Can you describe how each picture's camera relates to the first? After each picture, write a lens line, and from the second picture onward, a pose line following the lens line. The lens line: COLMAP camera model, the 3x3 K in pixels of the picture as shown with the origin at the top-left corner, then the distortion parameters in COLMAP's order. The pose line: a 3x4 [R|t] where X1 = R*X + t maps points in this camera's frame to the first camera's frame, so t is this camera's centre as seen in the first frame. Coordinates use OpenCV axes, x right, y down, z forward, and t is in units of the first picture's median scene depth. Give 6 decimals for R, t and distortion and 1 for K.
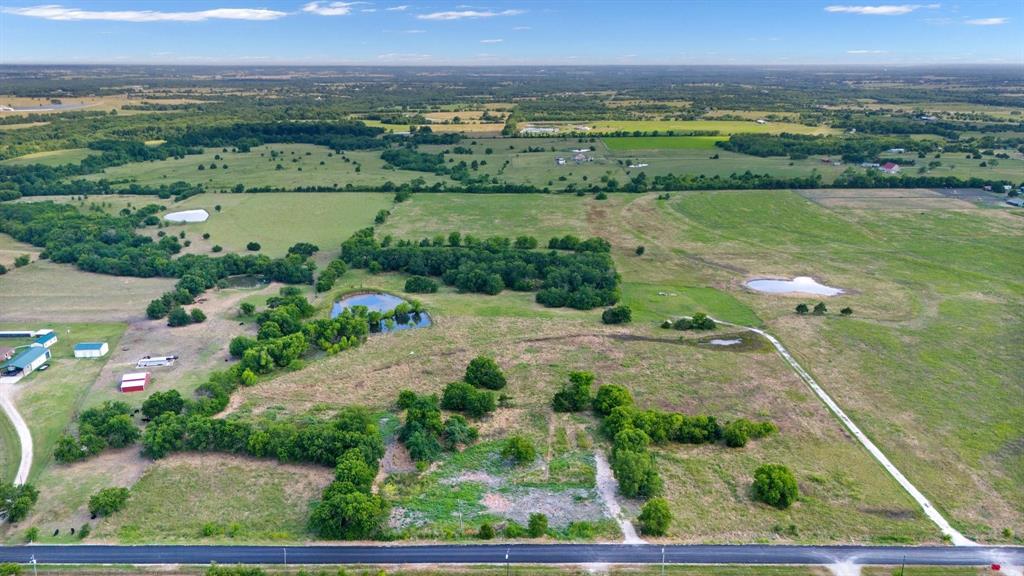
lens RADIAL K [[748.2, 0, 511.8], [0, 748.2, 301.2], [0, 0, 1]] dist [0.082356, -0.093620]
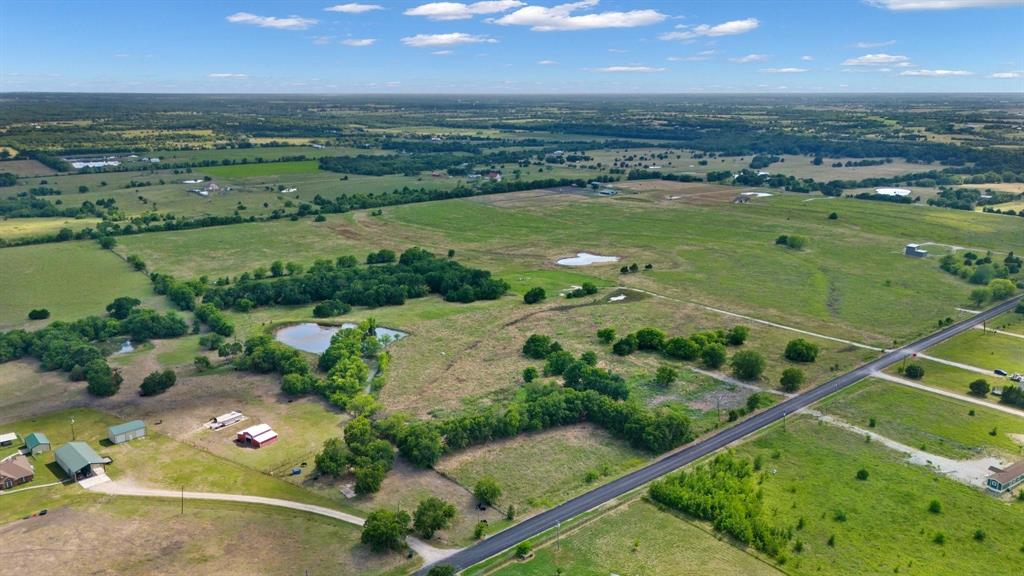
lens RADIAL K [[736.7, 0, 511.8], [0, 736.7, 330.3], [0, 0, 1]] dist [0.069021, -0.065721]
pose [[0.768723, -0.197710, 0.608257, -0.689537], [0.194222, 0.978273, 0.072520, -0.022959], [-0.609379, 0.062389, 0.790420, 0.073885]]
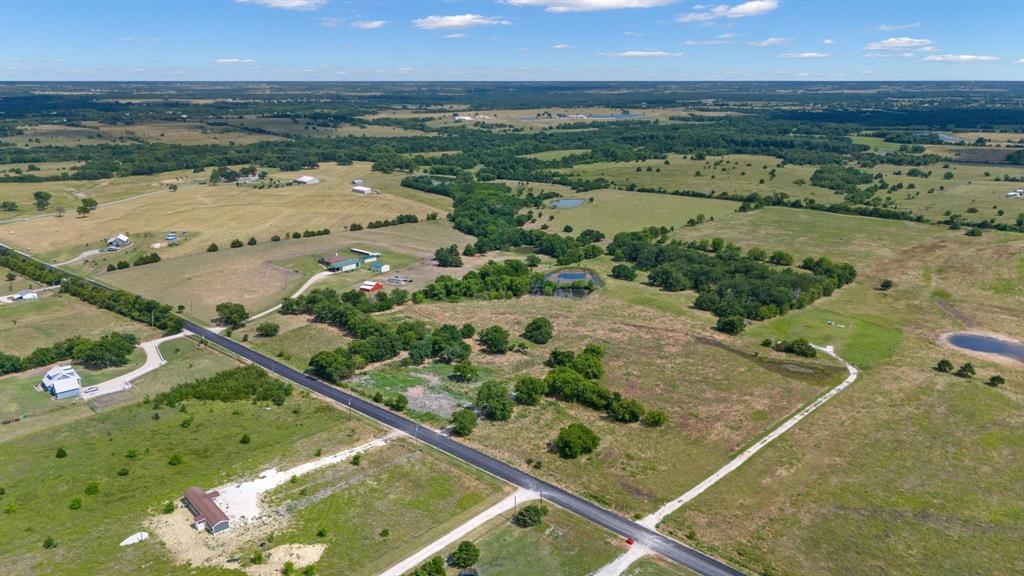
lens RADIAL K [[748.2, 0, 511.8], [0, 748.2, 301.2], [0, 0, 1]] dist [0.082356, -0.093620]
pose [[0.742784, 0.192897, -0.641142, 0.627192], [-0.203550, 0.977332, 0.058225, -0.012943], [0.637840, 0.087256, 0.765211, 0.006934]]
